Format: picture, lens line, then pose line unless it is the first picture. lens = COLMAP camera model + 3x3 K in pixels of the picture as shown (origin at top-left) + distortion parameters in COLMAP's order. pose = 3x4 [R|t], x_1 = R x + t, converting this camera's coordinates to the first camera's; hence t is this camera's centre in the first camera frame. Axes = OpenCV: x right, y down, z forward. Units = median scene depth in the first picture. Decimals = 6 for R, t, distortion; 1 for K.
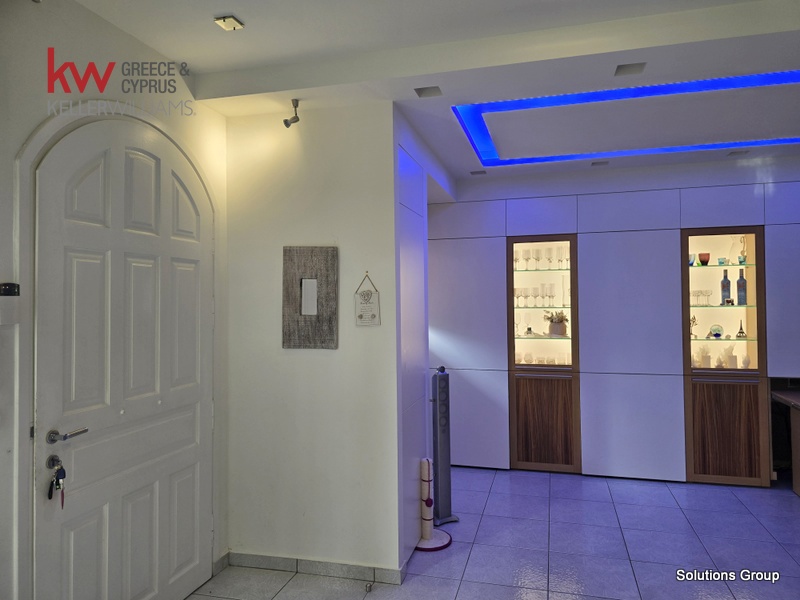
lens RADIAL K [[539.7, 0, 412.6], [0, 539.7, 290.3], [0, 0, 1]] dist [0.066377, -0.059868]
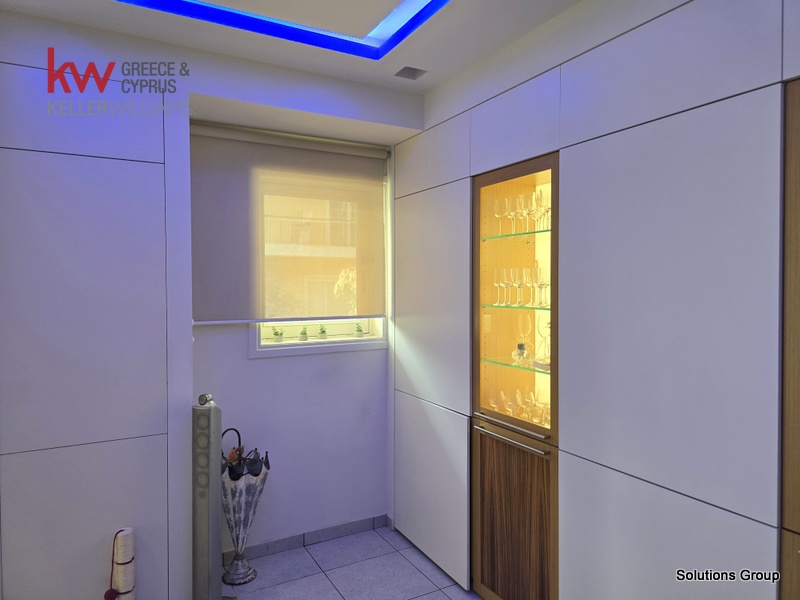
lens RADIAL K [[539.7, 0, 403.3], [0, 539.7, 296.2], [0, 0, 1]] dist [0.066377, -0.059868]
pose [[0.687673, 0.026293, -0.725544, 0.558039], [-0.001942, 0.999407, 0.034377, 0.003904], [0.726018, -0.022231, 0.687316, 0.589675]]
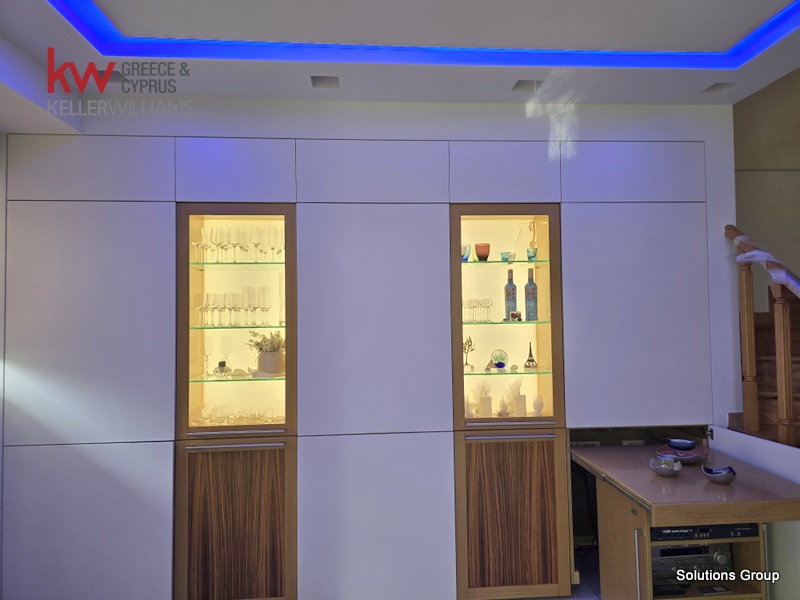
lens RADIAL K [[539.7, 0, 401.9], [0, 539.7, 291.8], [0, 0, 1]] dist [0.066377, -0.059868]
pose [[0.948856, 0.011535, 0.315499, 0.229145], [-0.003043, 0.999620, -0.027397, 0.009513], [-0.315696, 0.025036, 0.948530, 0.401850]]
